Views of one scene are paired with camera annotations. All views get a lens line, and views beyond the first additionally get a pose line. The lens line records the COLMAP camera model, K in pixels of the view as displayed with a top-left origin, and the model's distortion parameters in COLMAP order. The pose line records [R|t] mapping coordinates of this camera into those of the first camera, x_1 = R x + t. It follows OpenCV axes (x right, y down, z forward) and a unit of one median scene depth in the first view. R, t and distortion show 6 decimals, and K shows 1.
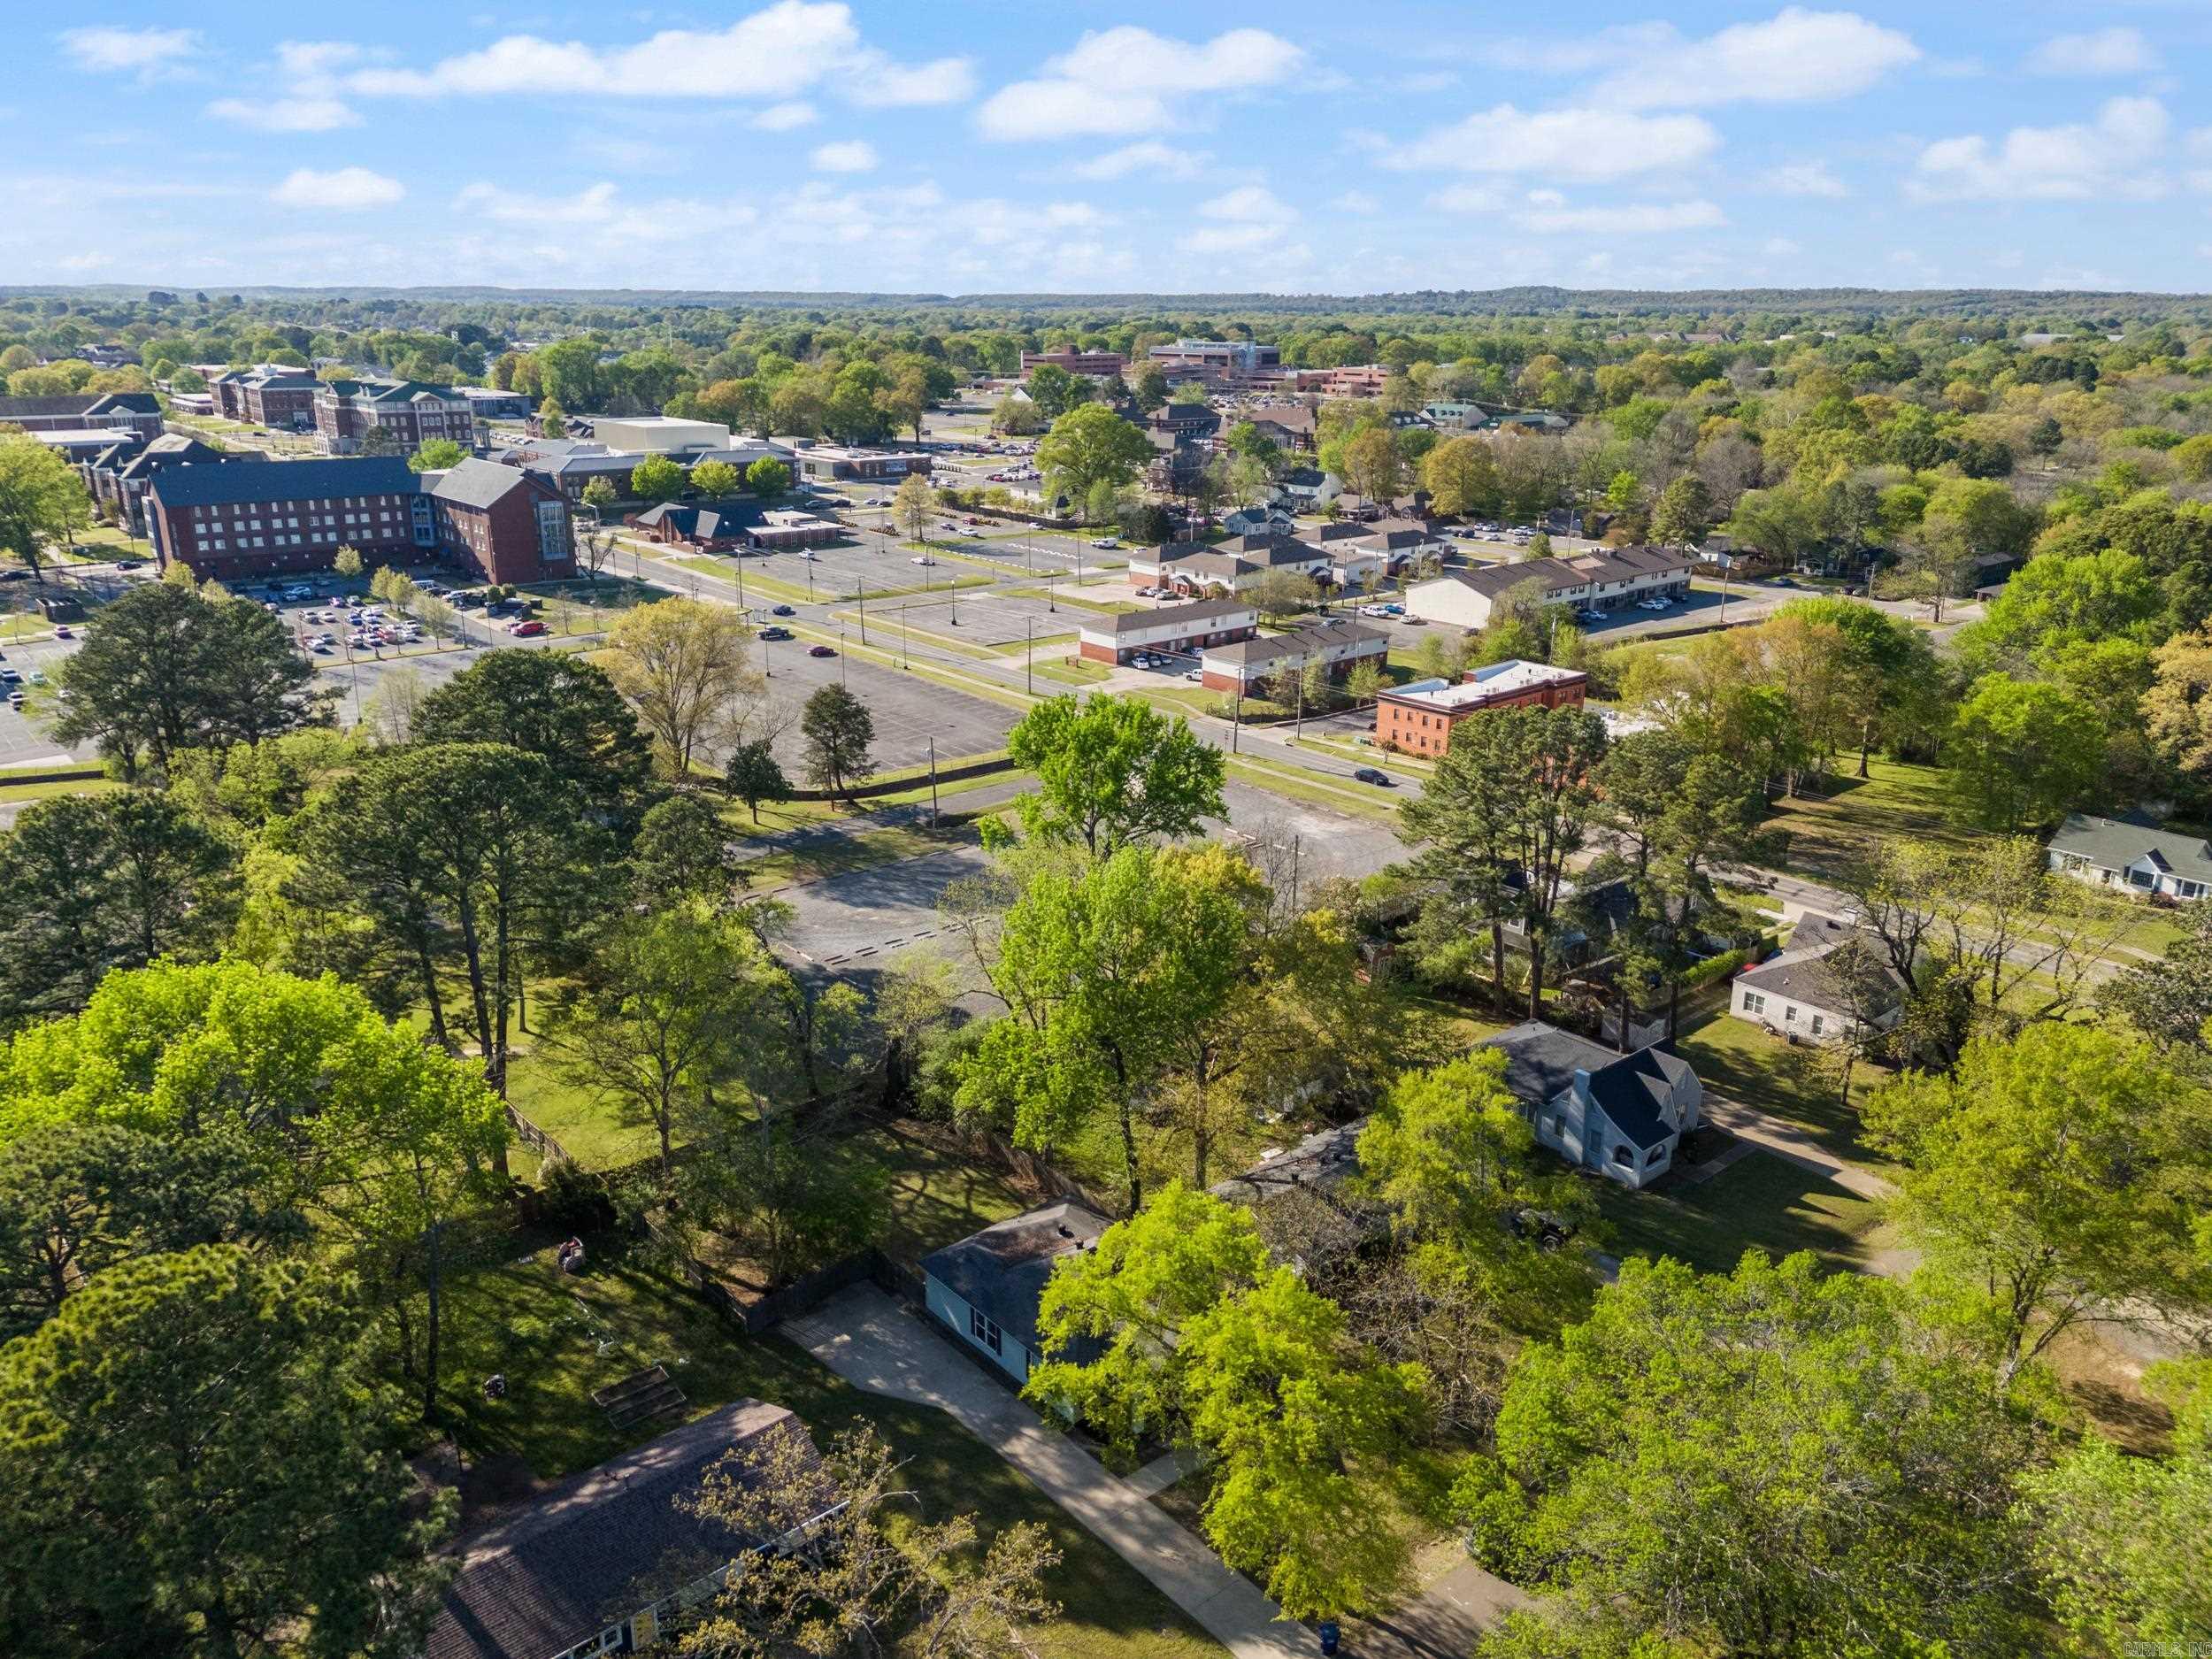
lens RADIAL K [[1609.4, 0, 1109.4], [0, 1609.4, 835.2], [0, 0, 1]] dist [0.065342, -0.051290]
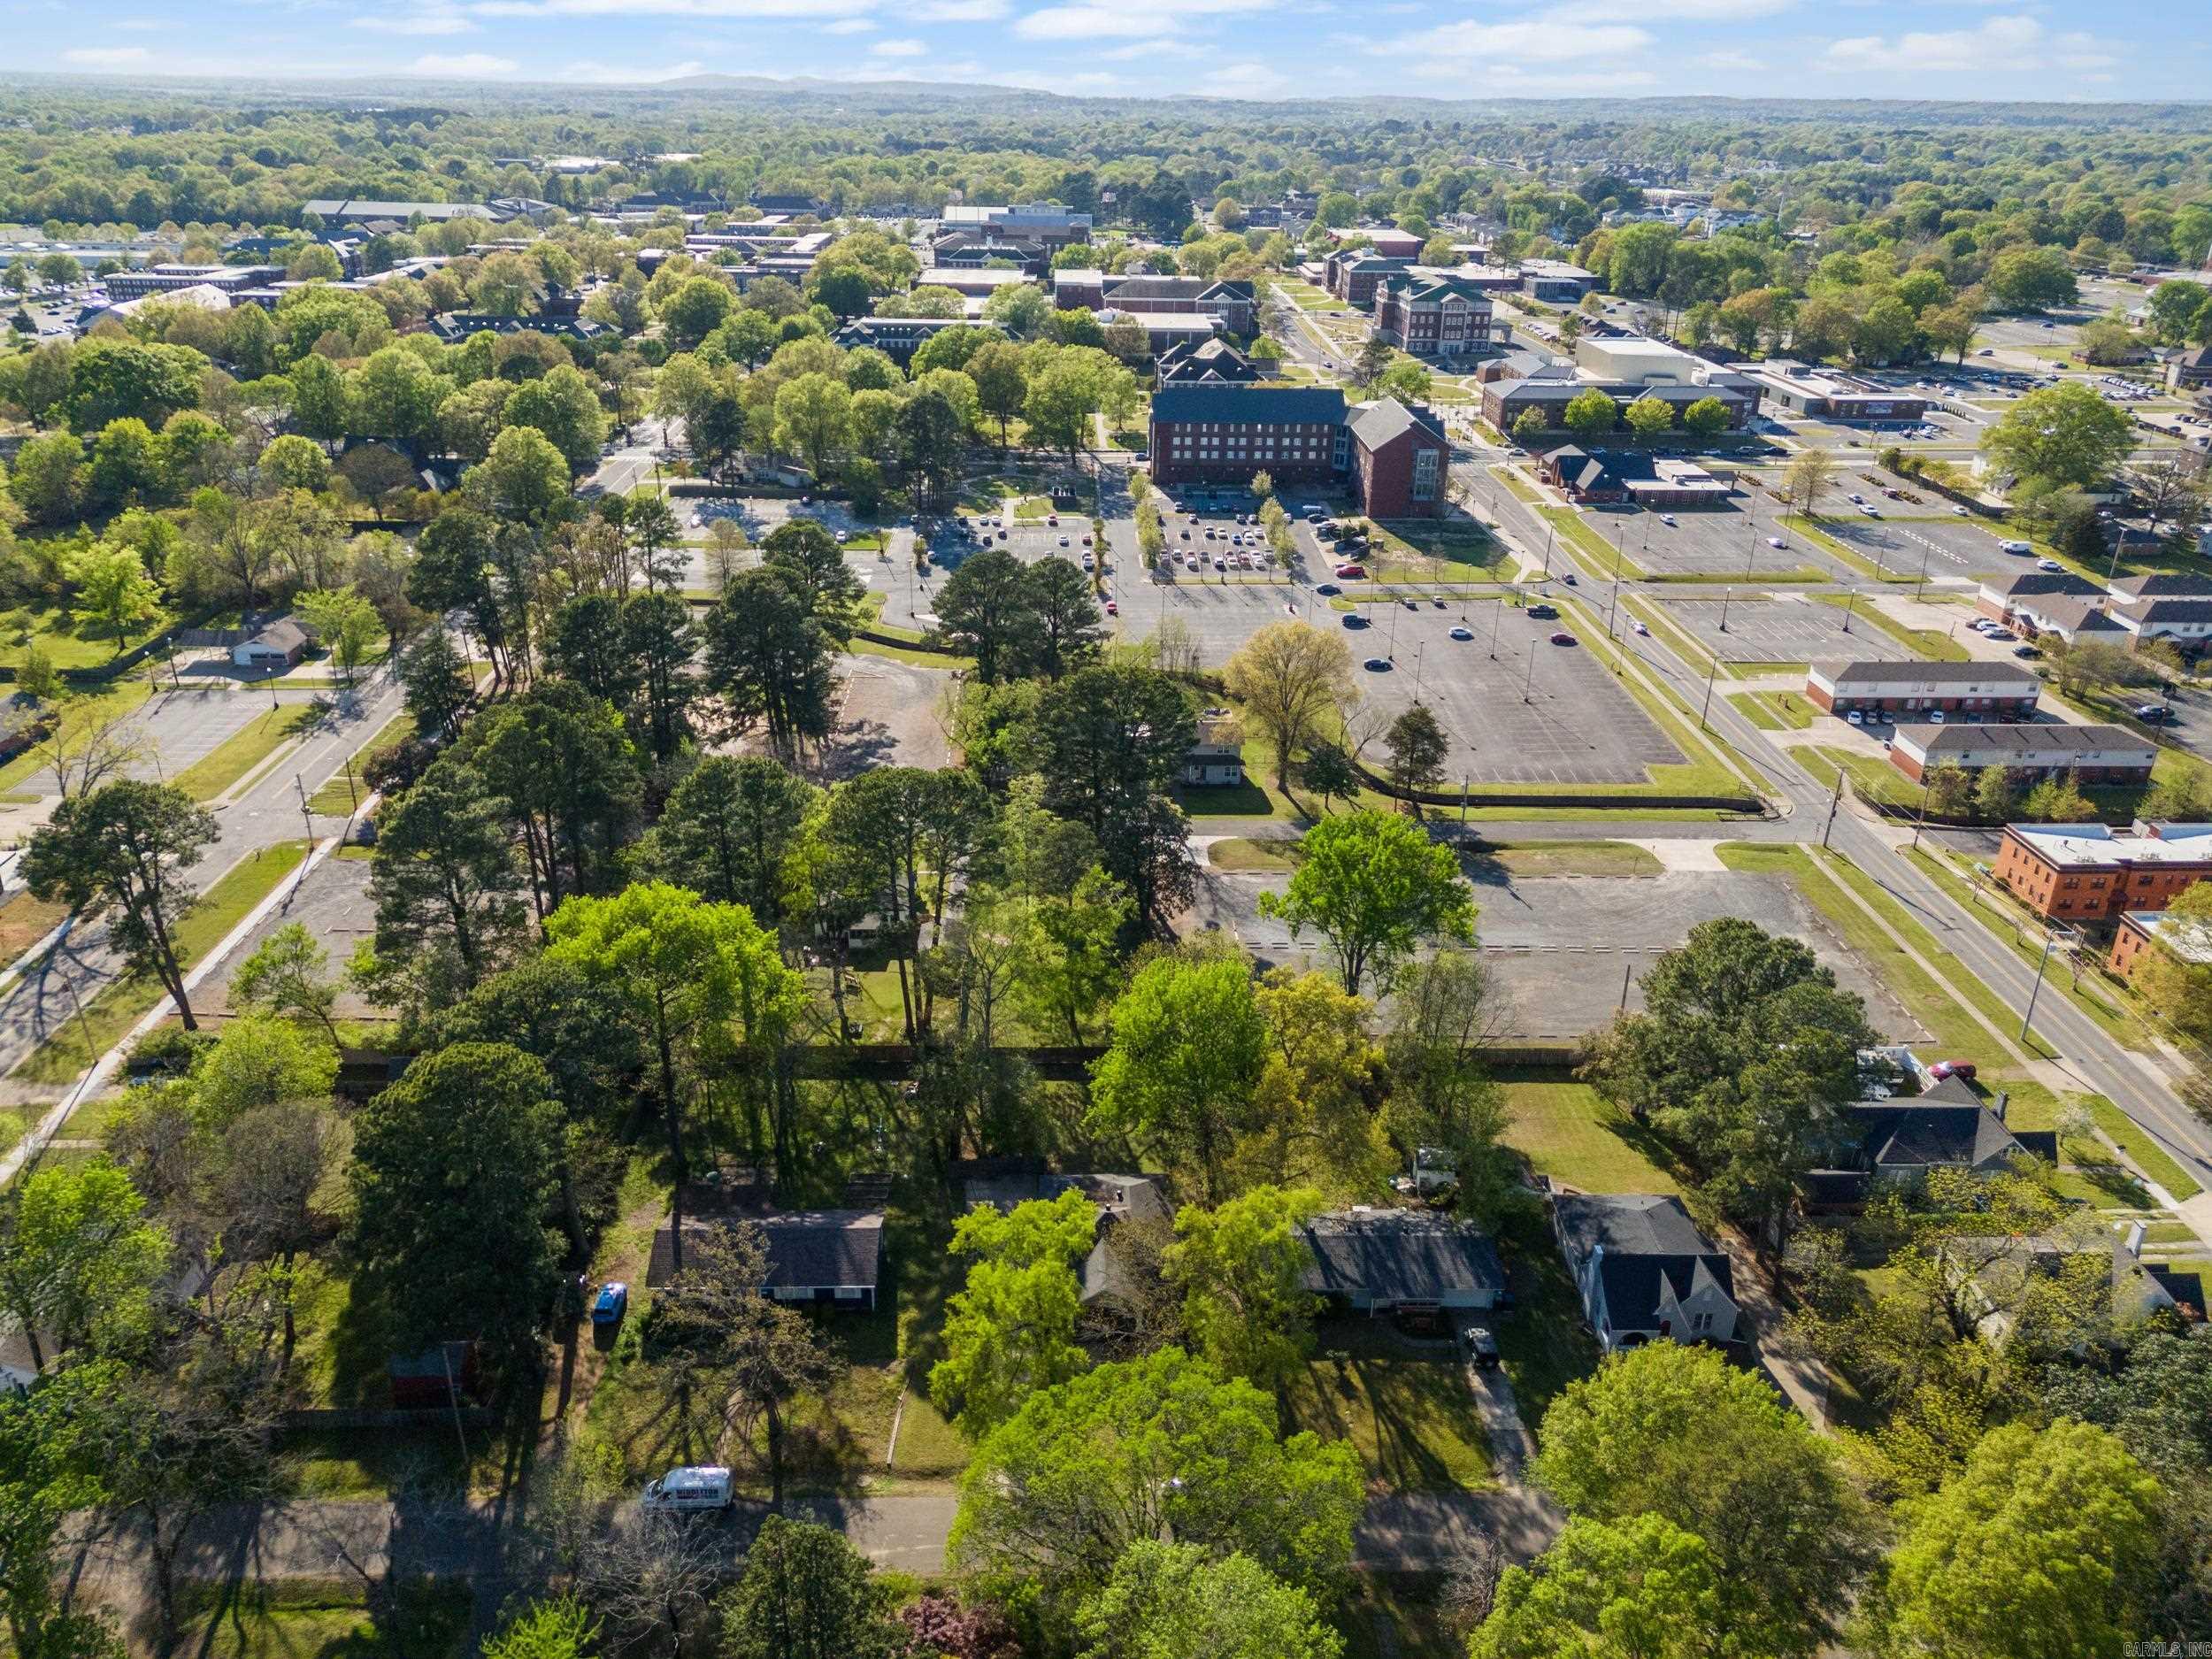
lens RADIAL K [[1609.4, 0, 1101.9], [0, 1609.4, 829.3], [0, 0, 1]] dist [0.065342, -0.051290]
pose [[0.779107, 0.261273, -0.569850, 0.196932], [-0.204920, 0.965216, 0.162377, -0.087239], [0.592453, -0.009735, 0.805546, -0.053778]]
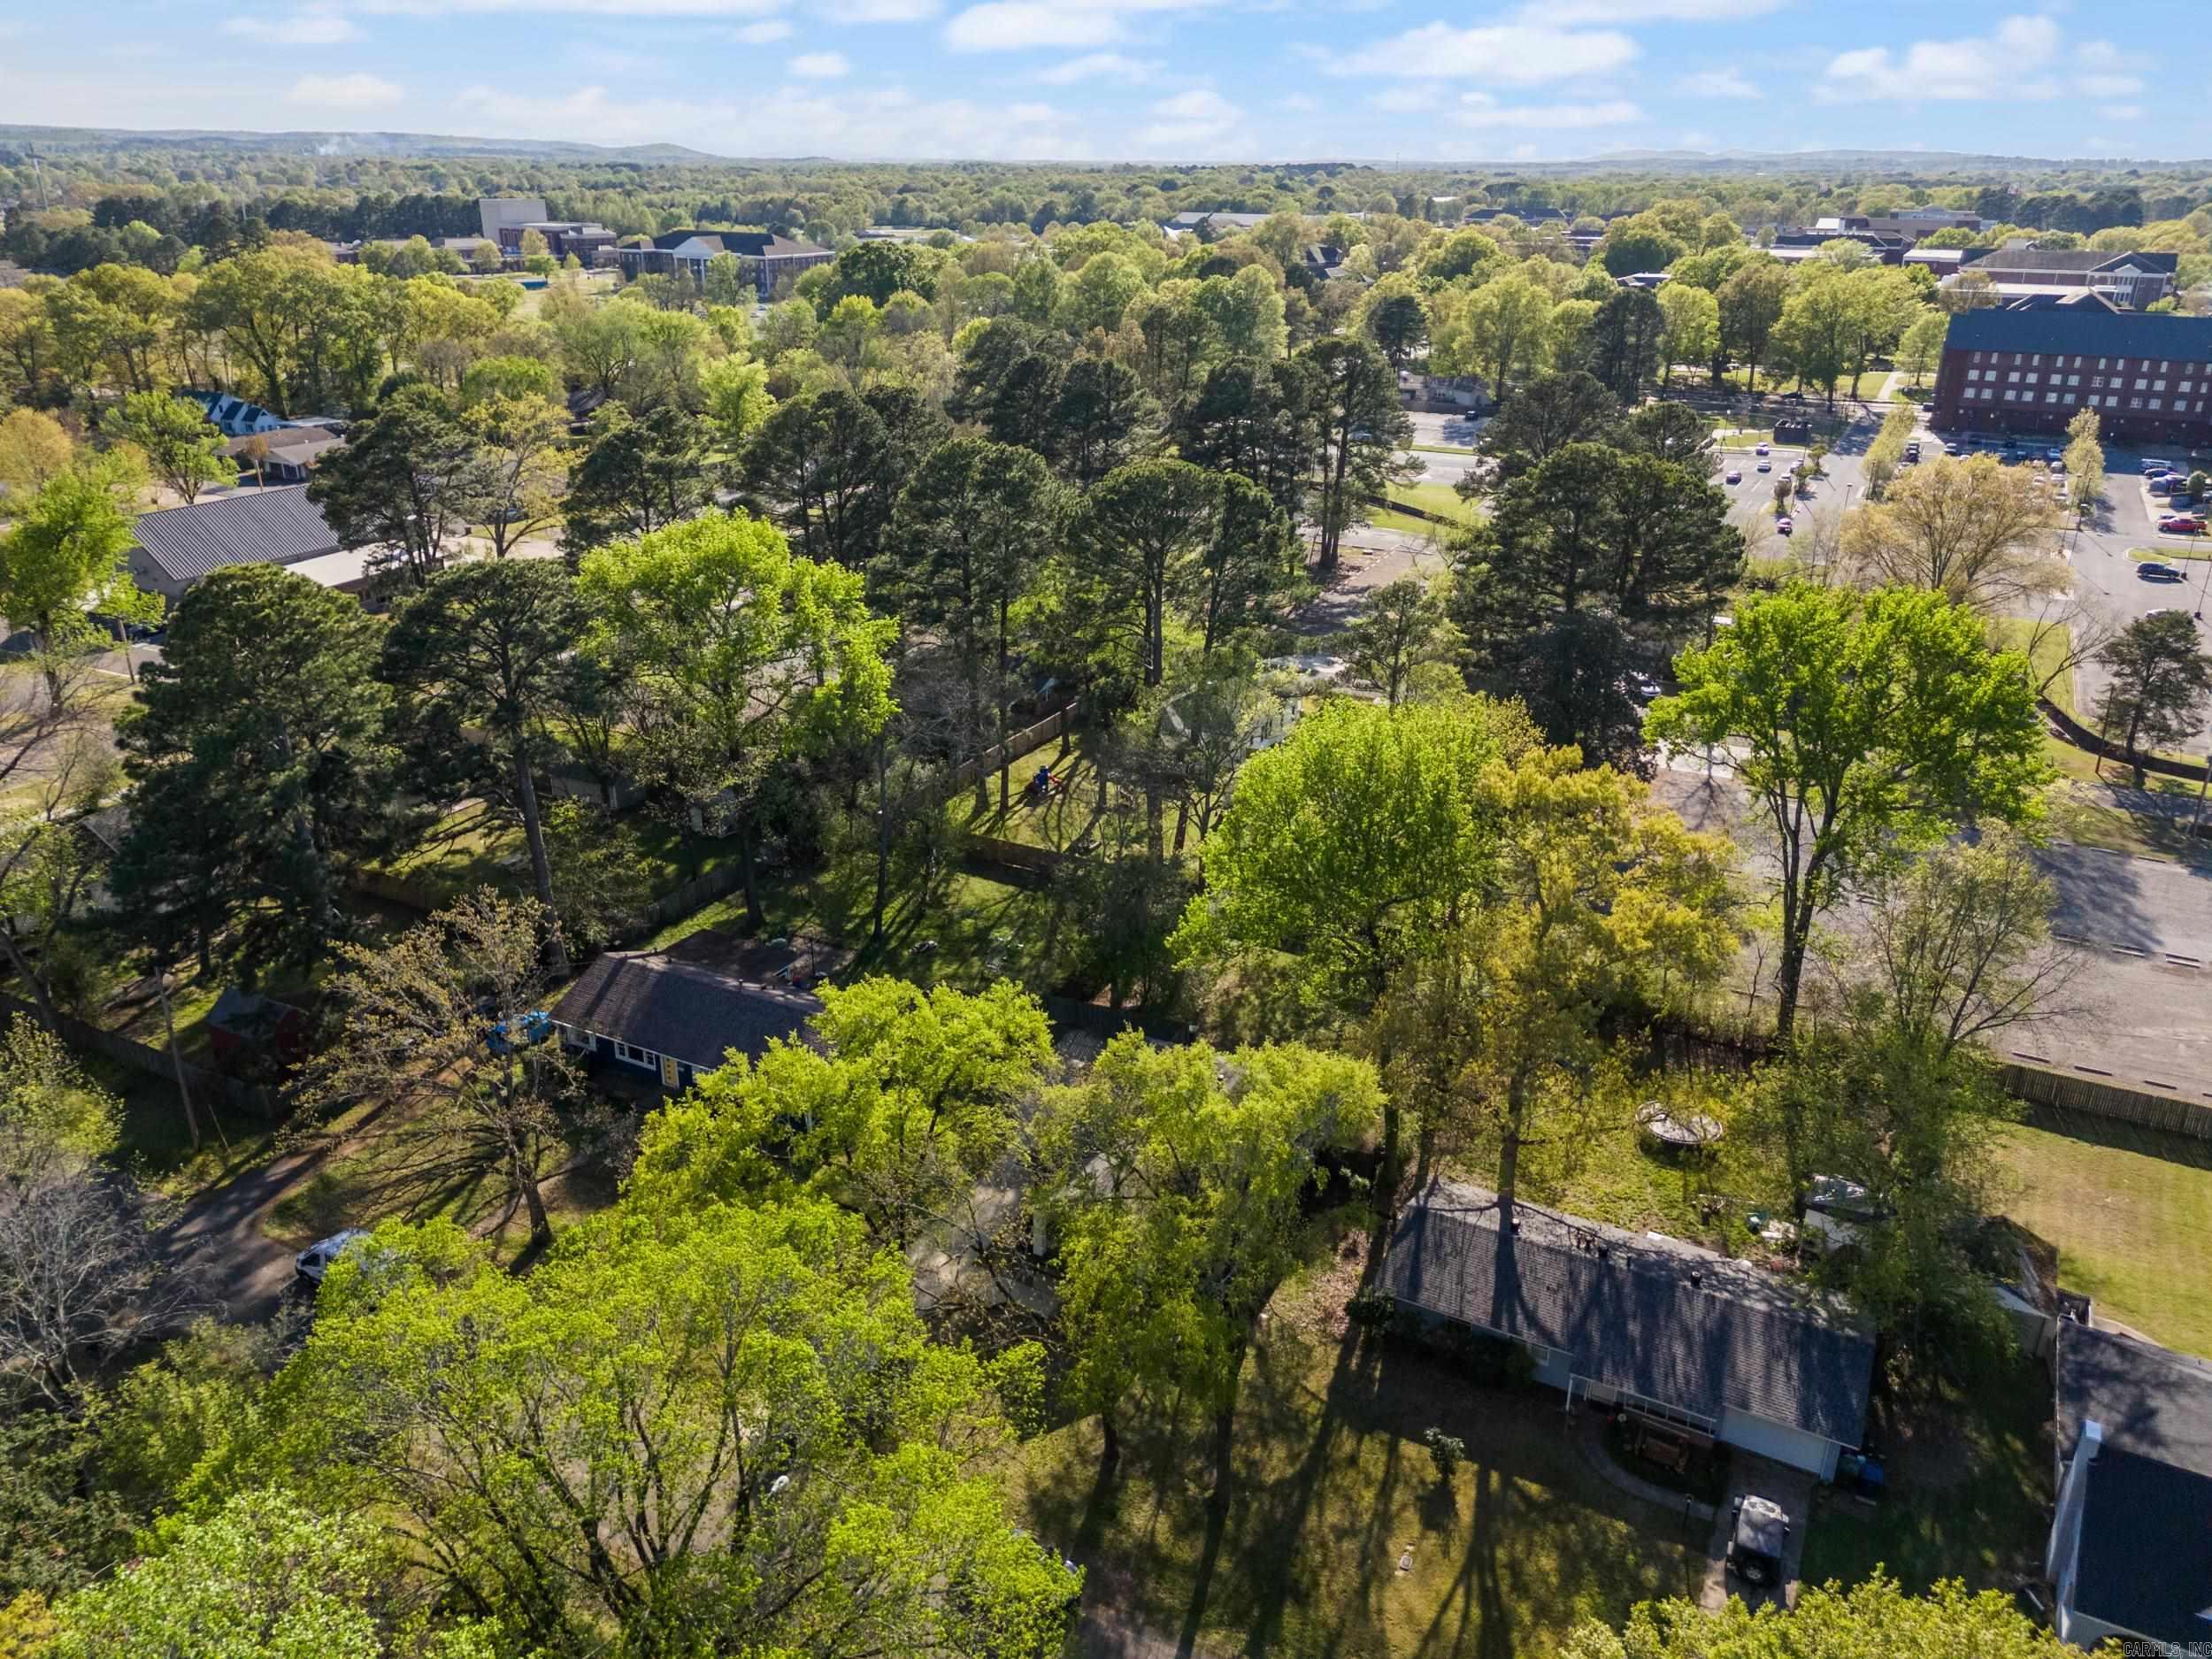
lens RADIAL K [[1609.4, 0, 1106.1], [0, 1609.4, 829.1], [0, 0, 1]] dist [0.065342, -0.051290]
pose [[0.378182, 0.348958, -0.857442, 0.183437], [-0.294812, 0.923407, 0.245775, -0.024029], [0.877533, 0.159836, 0.452093, 0.143651]]
